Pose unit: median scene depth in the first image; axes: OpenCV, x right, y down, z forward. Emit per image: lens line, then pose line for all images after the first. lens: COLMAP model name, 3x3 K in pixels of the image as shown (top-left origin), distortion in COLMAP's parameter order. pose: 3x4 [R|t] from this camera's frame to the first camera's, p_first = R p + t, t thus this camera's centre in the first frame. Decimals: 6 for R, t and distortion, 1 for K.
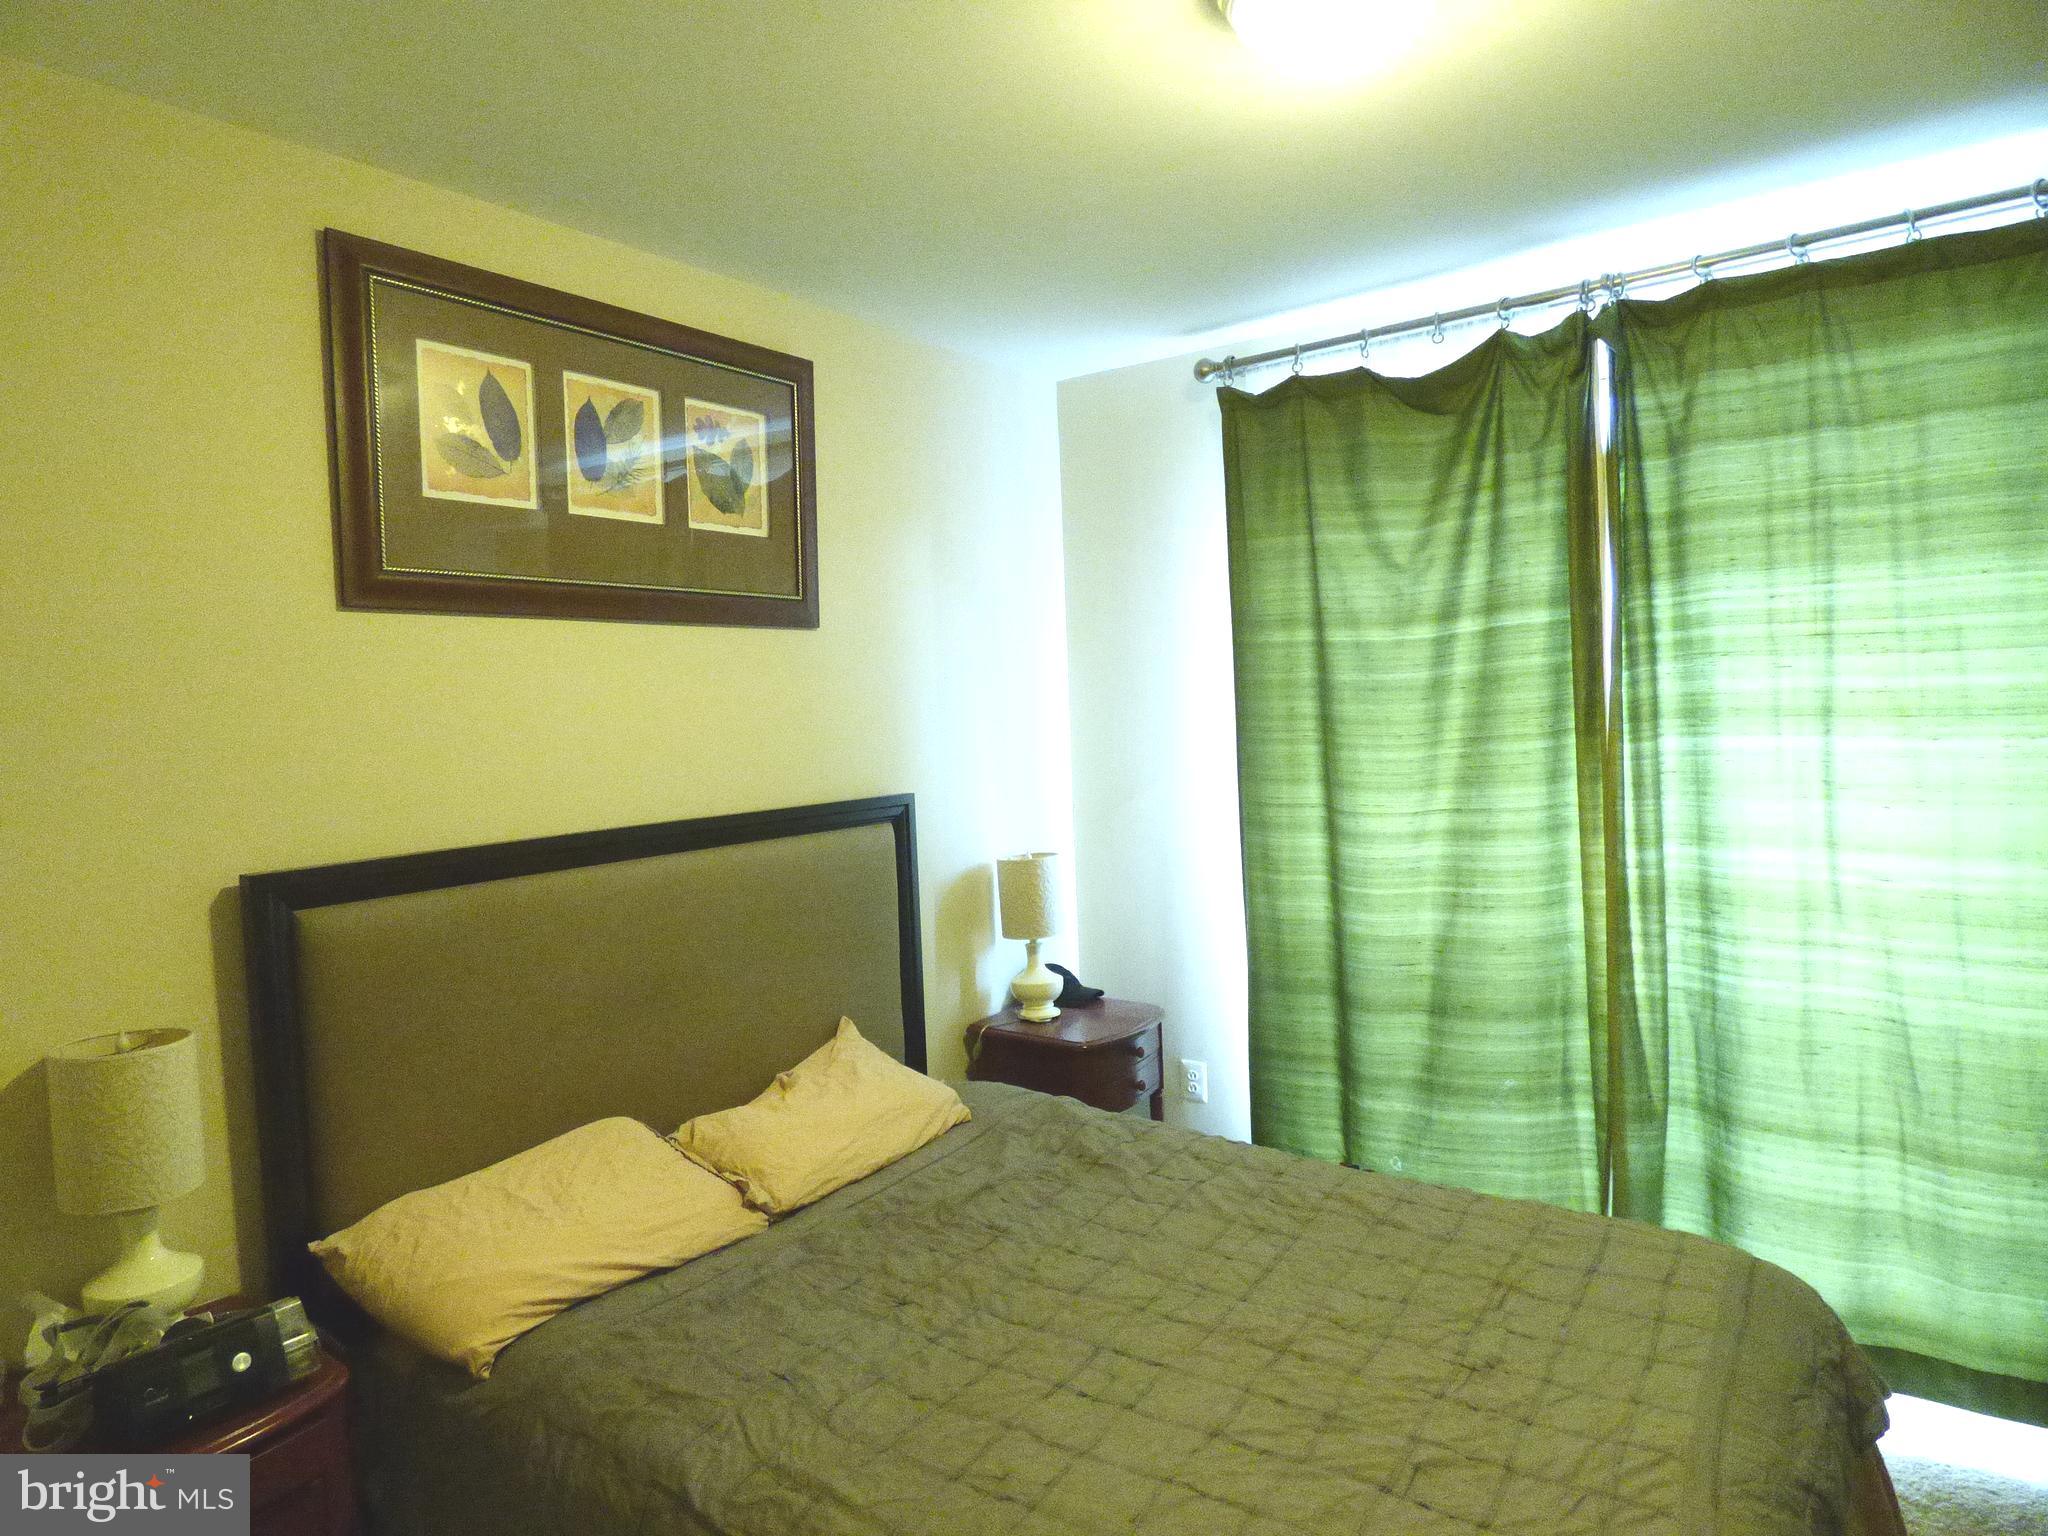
lens RADIAL K [[1229.1, 0, 1013.1], [0, 1229.1, 755.6], [0, 0, 1]] dist [0.003488, 0.002276]
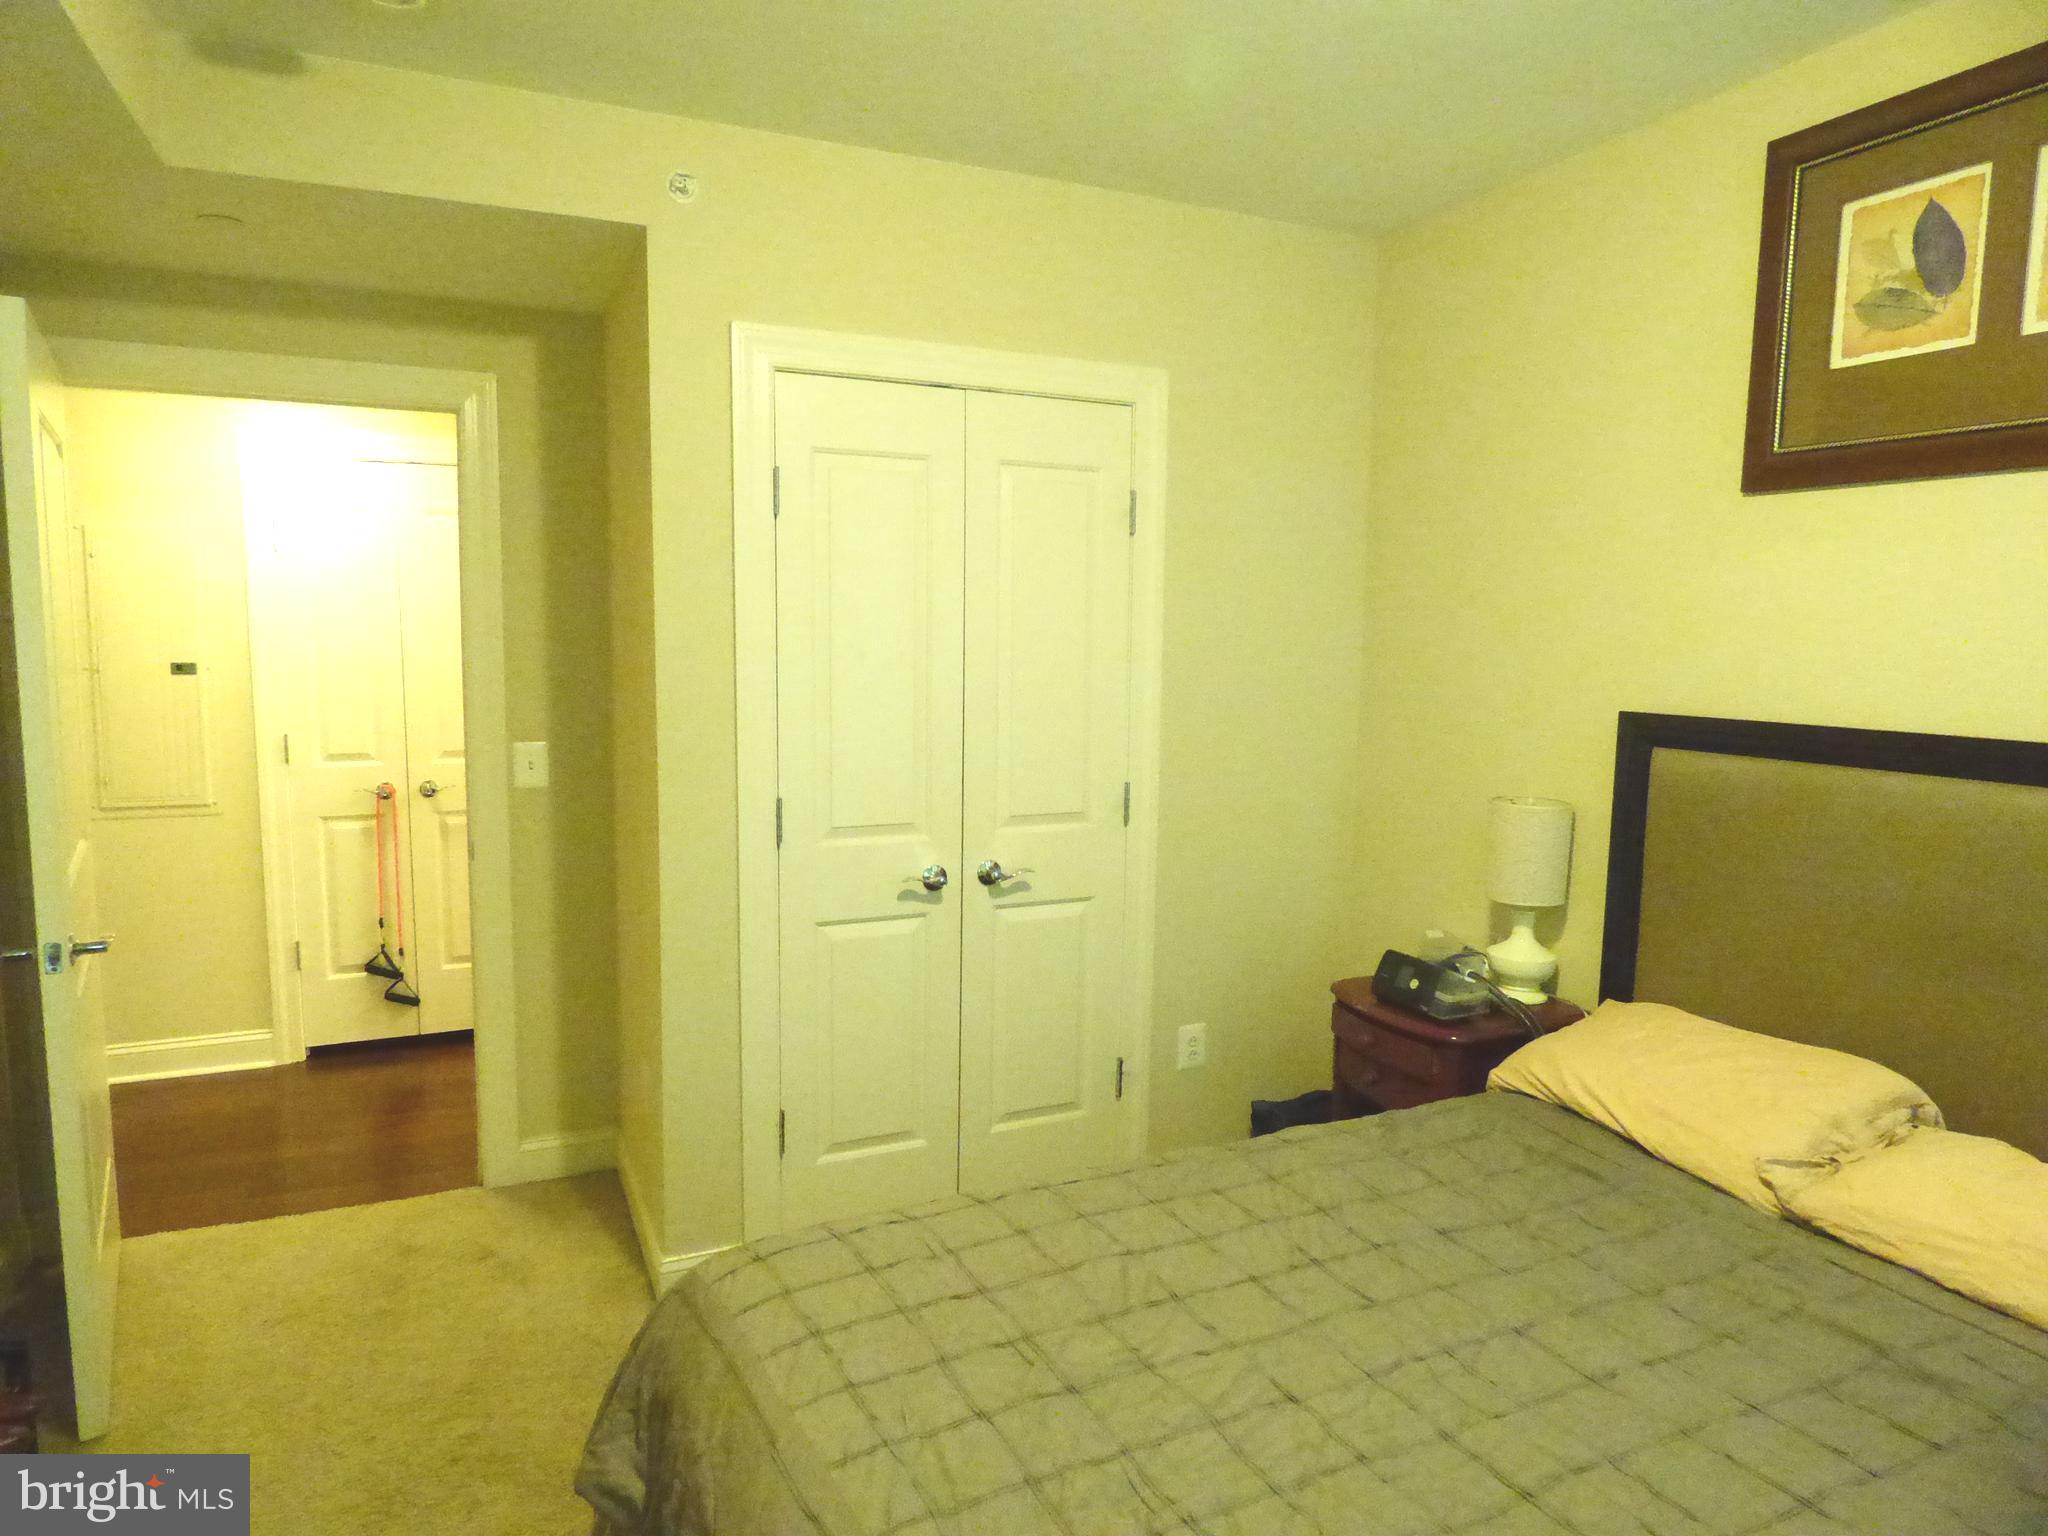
lens RADIAL K [[1229.1, 0, 1017.0], [0, 1229.1, 768.7], [0, 0, 1]] dist [0.003488, 0.002276]
pose [[-0.456807, 0.143837, -0.877860, 0.753788], [-0.035161, 0.983150, 0.179385, -0.049121], [0.888871, 0.112811, -0.444052, 0.910122]]
